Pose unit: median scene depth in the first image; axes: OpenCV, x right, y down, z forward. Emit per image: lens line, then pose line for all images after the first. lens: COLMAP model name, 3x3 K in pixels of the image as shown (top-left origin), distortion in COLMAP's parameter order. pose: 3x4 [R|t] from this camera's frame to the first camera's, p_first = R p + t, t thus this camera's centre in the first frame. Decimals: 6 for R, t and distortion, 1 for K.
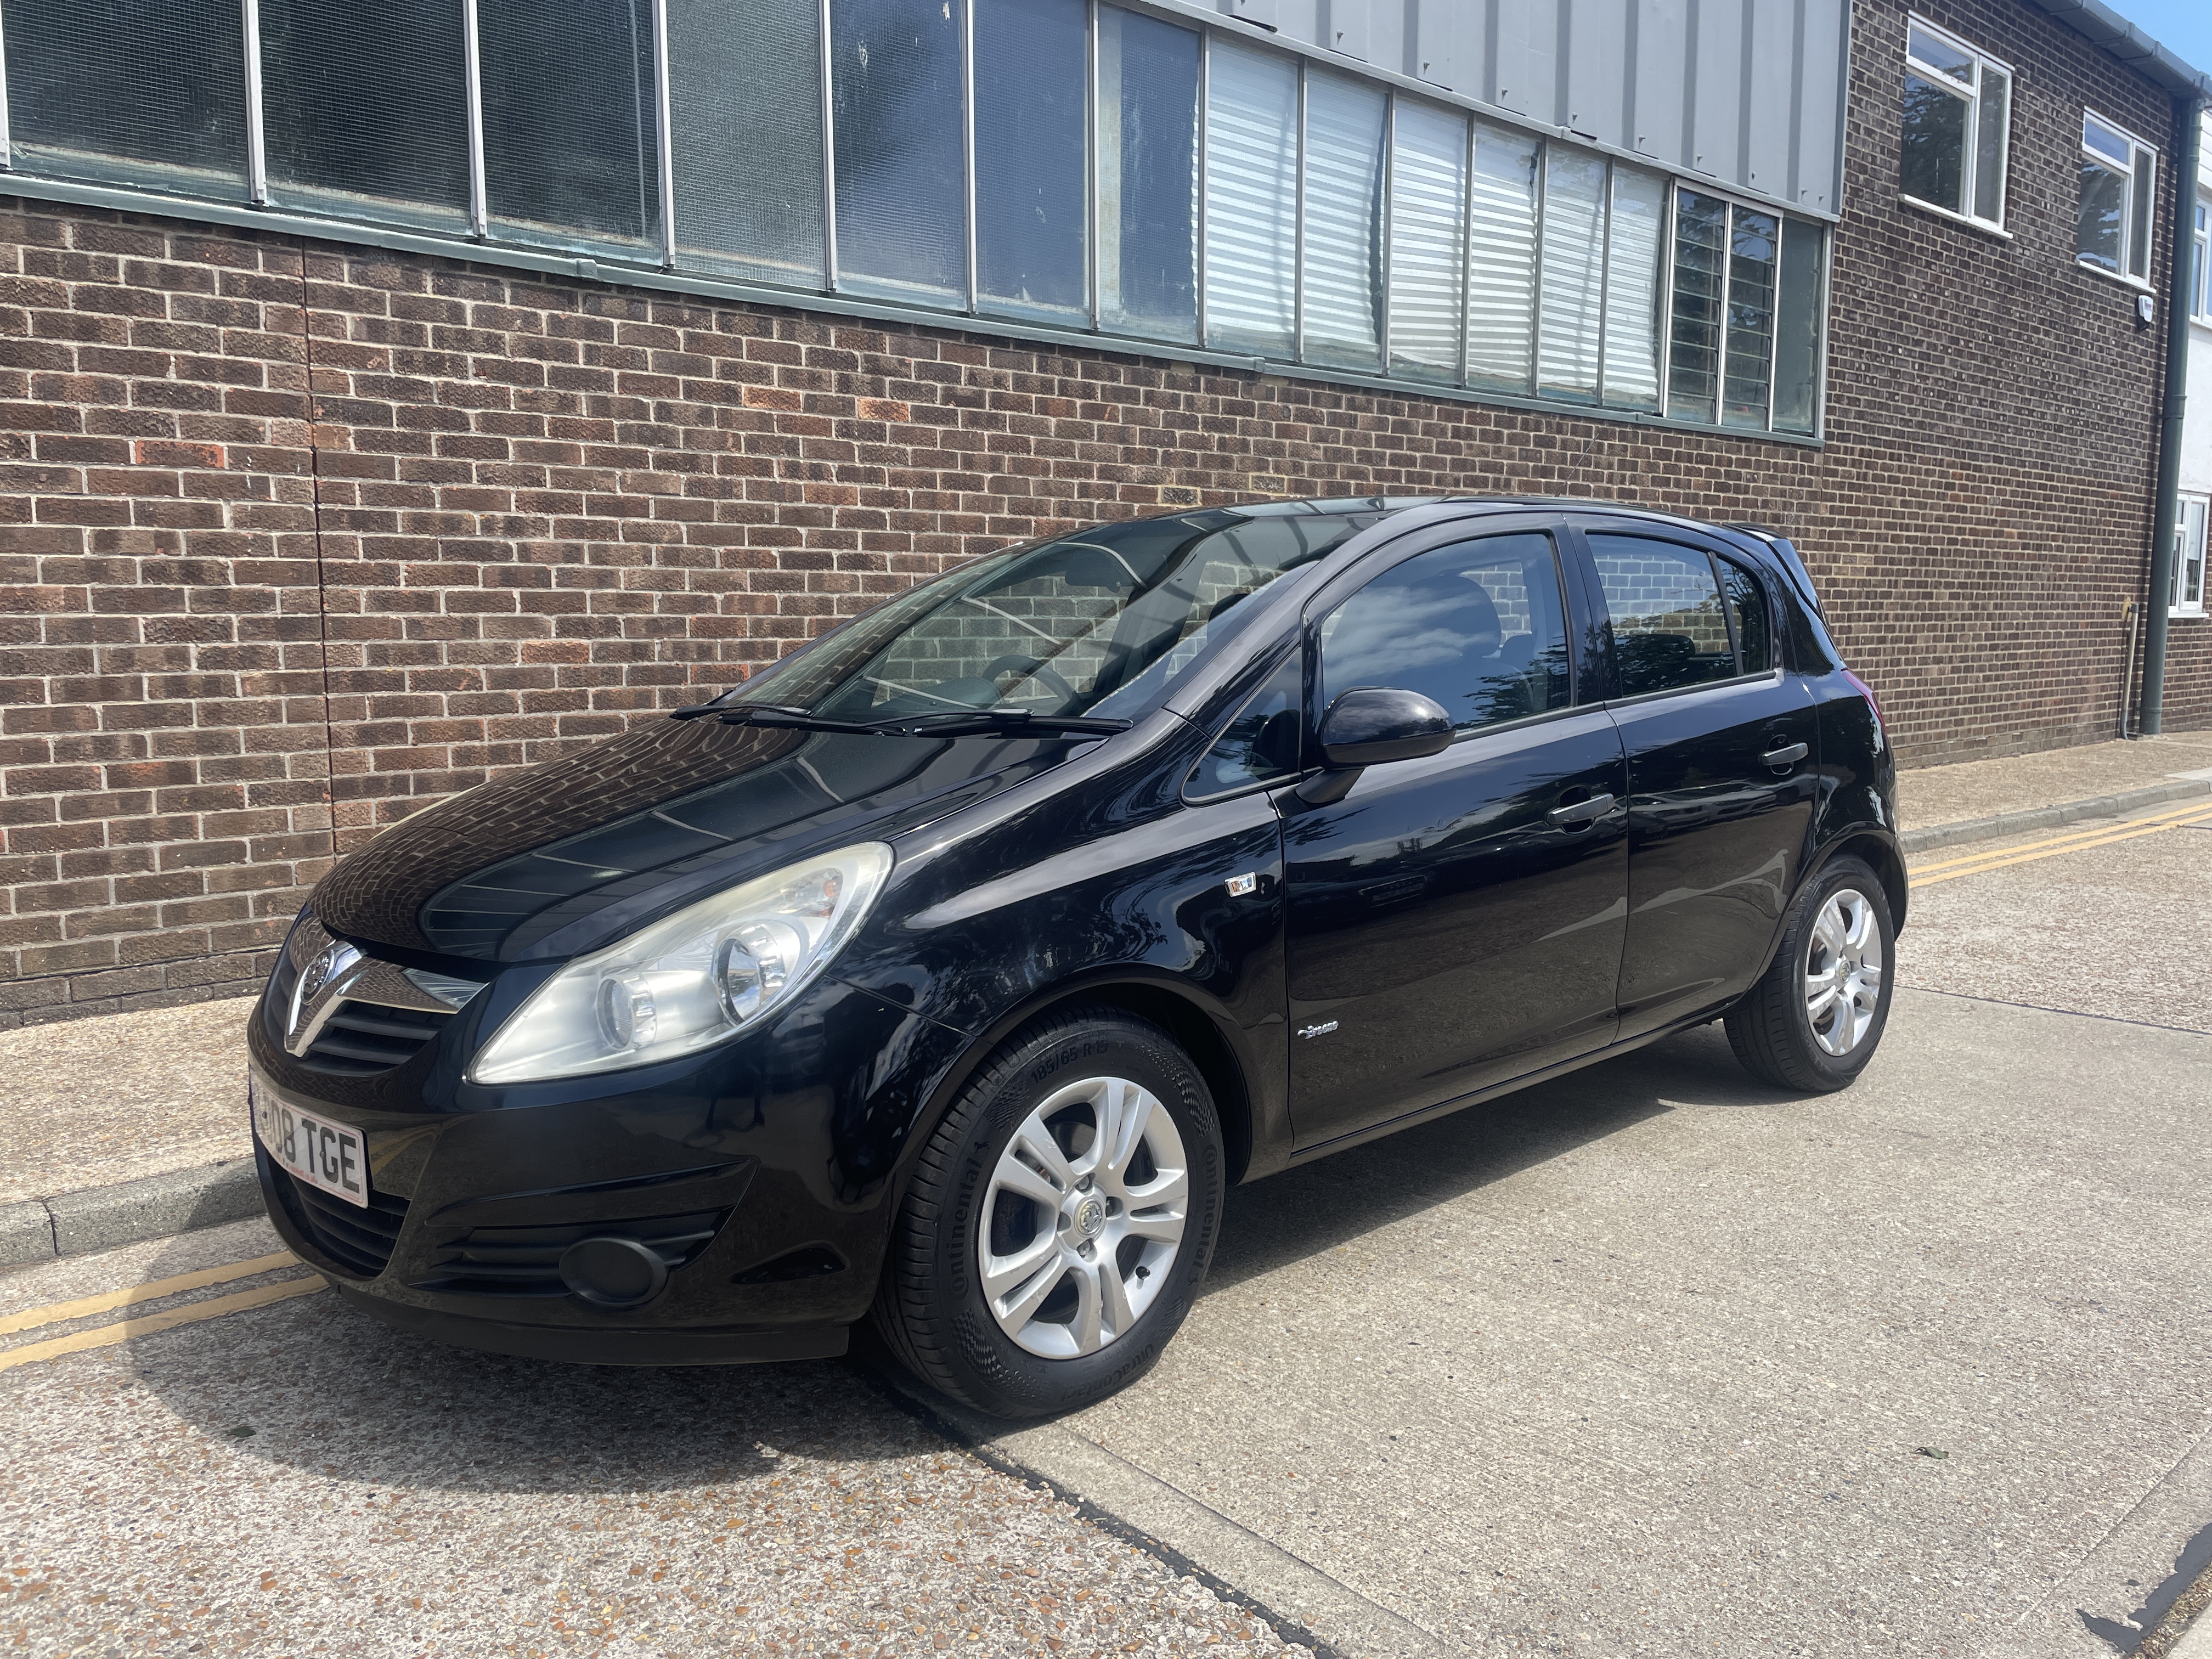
lens RADIAL K [[1669.3, 0, 1124.3], [0, 1669.3, 817.4], [0, 0, 1]] dist [0.075951, -0.102781]
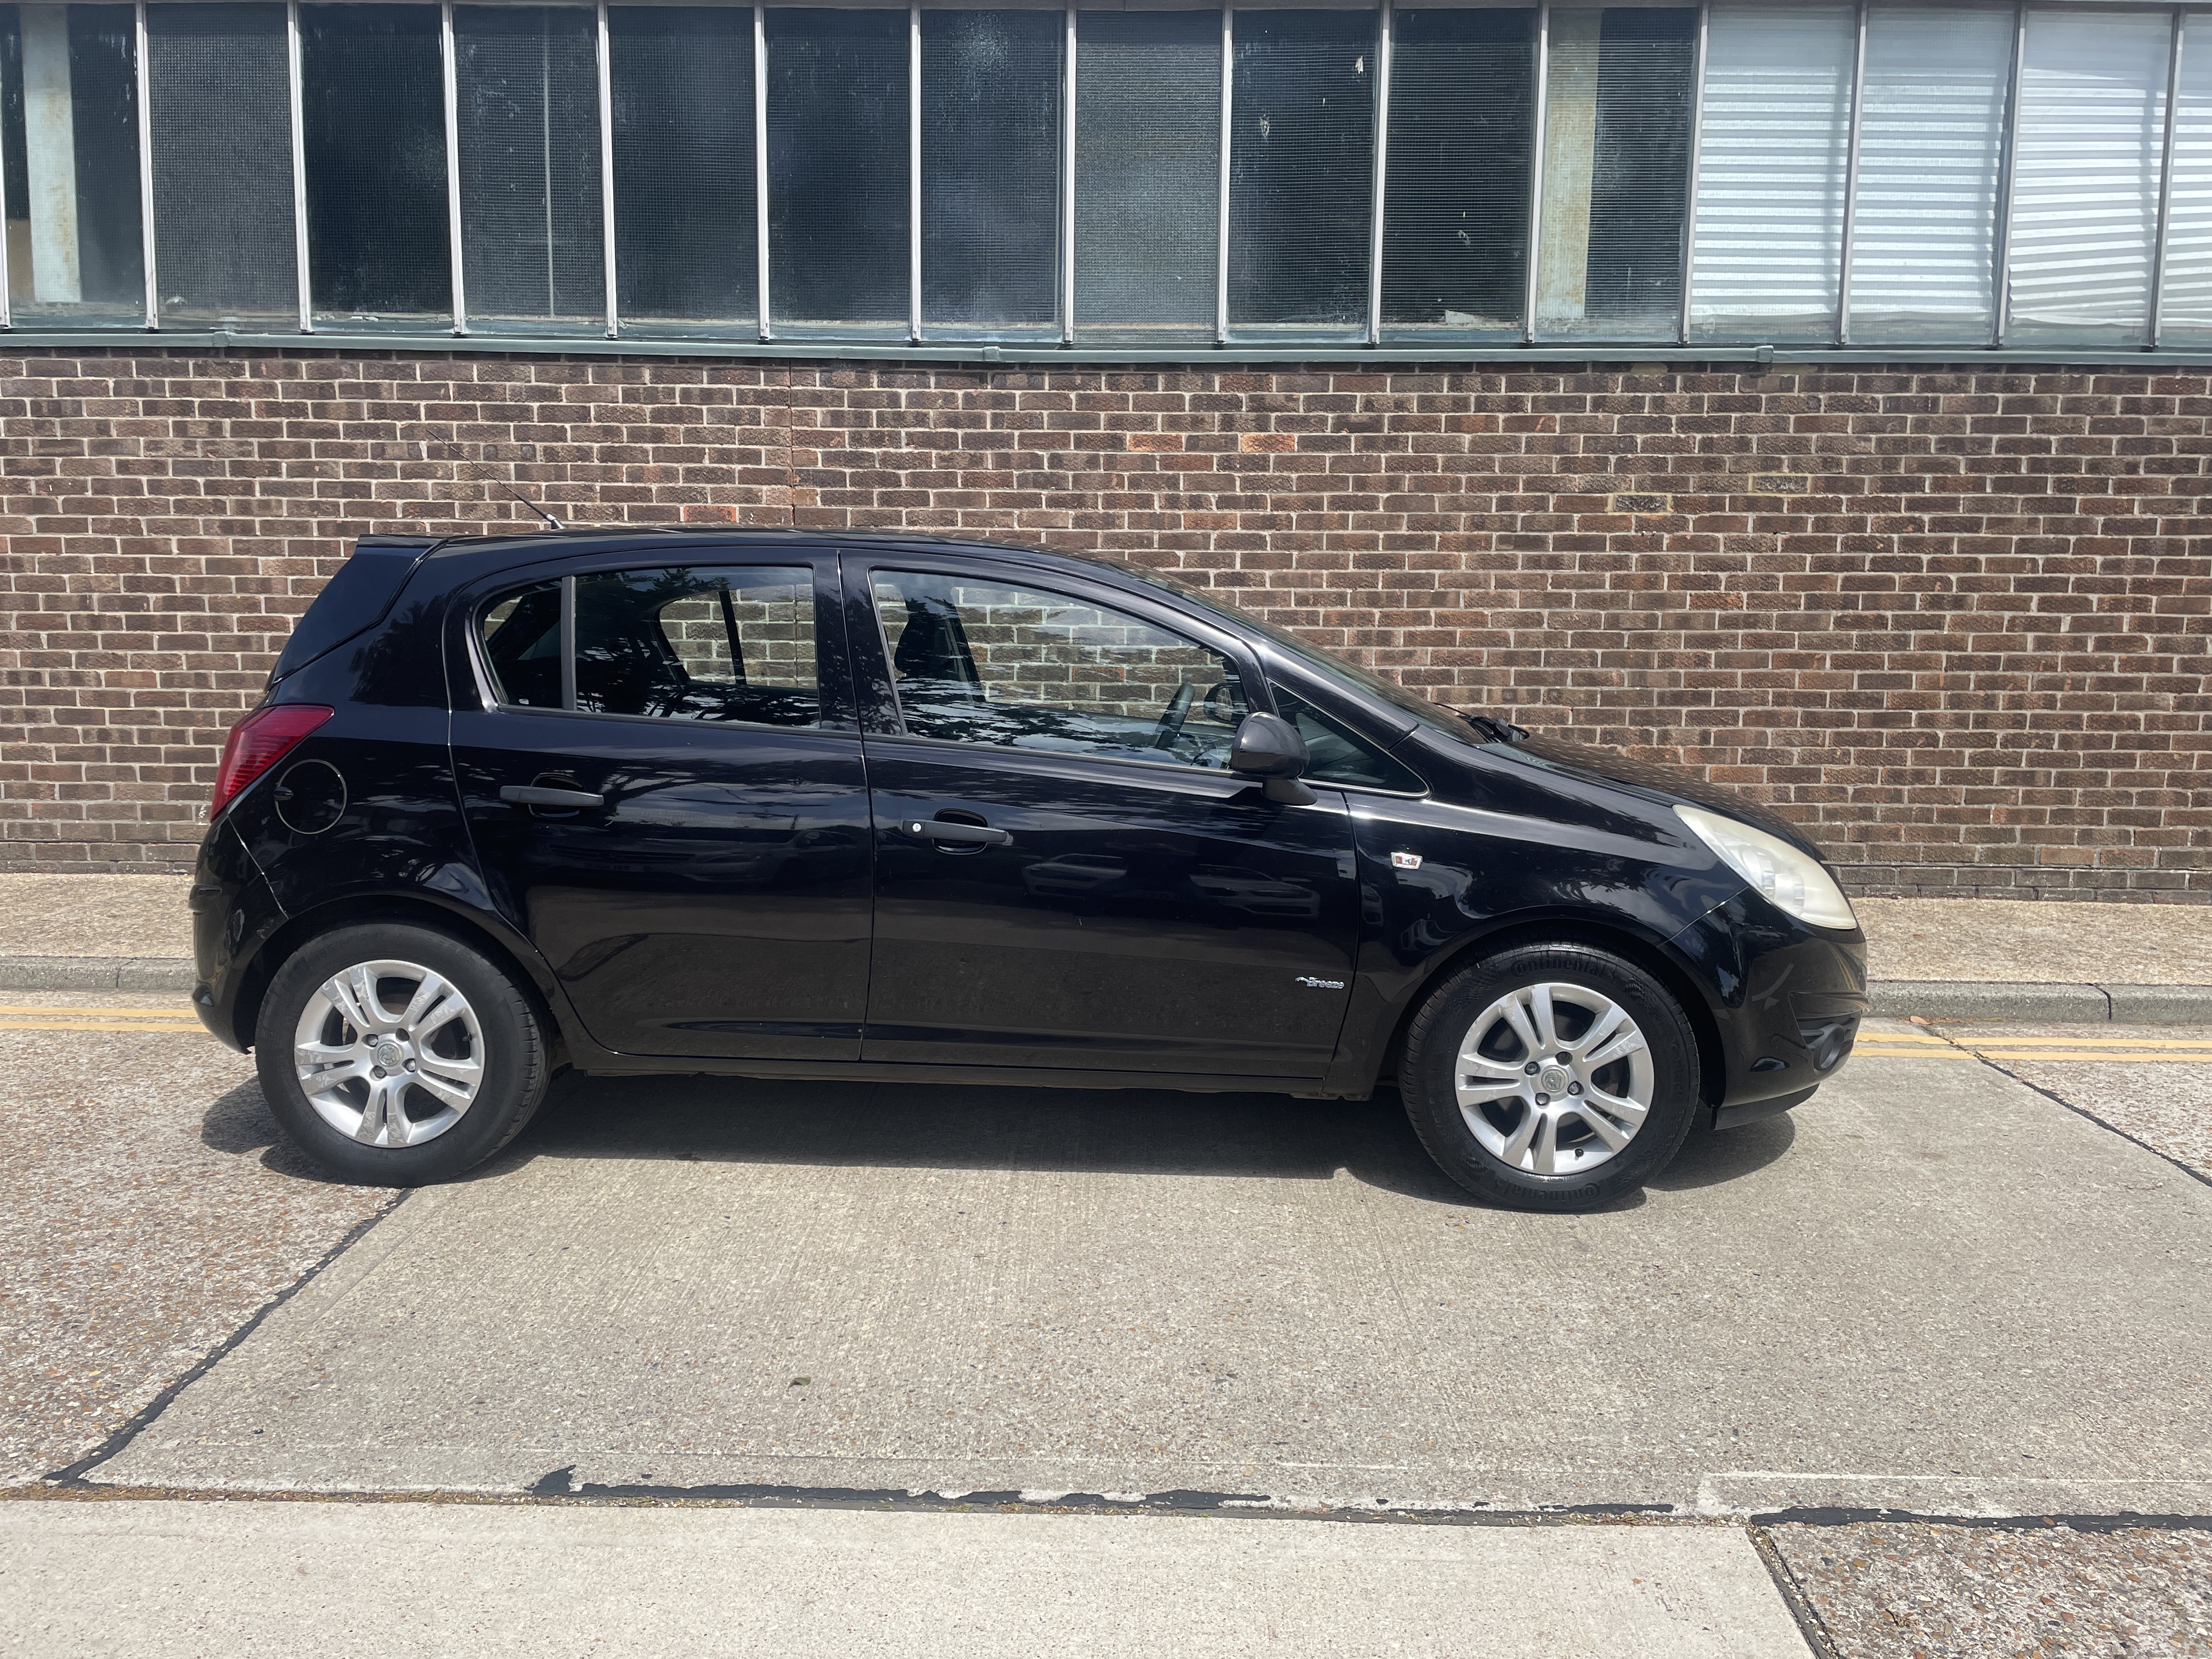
lens RADIAL K [[1669.3, 0, 1107.9], [0, 1669.3, 829.8], [0, 0, 1]] dist [0.075951, -0.102781]
pose [[0.729032, 0.102932, -0.676696, 0.642501], [-0.092157, 0.994387, 0.051972, -0.039605], [0.678247, 0.024473, 0.734426, 0.130082]]
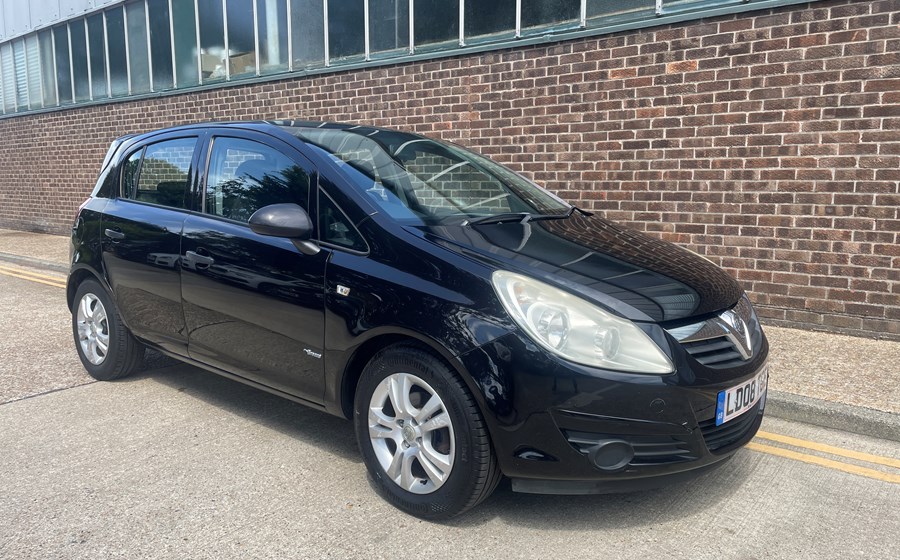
lens RADIAL K [[679.5, 0, 445.4], [0, 679.5, 277.9], [0, 0, 1]] dist [0.076742, -0.104843]
pose [[0.149119, 0.150289, -0.977331, 0.750404], [-0.110895, 0.984689, 0.134501, -0.083814], [0.982581, 0.088324, 0.163503, 0.698647]]
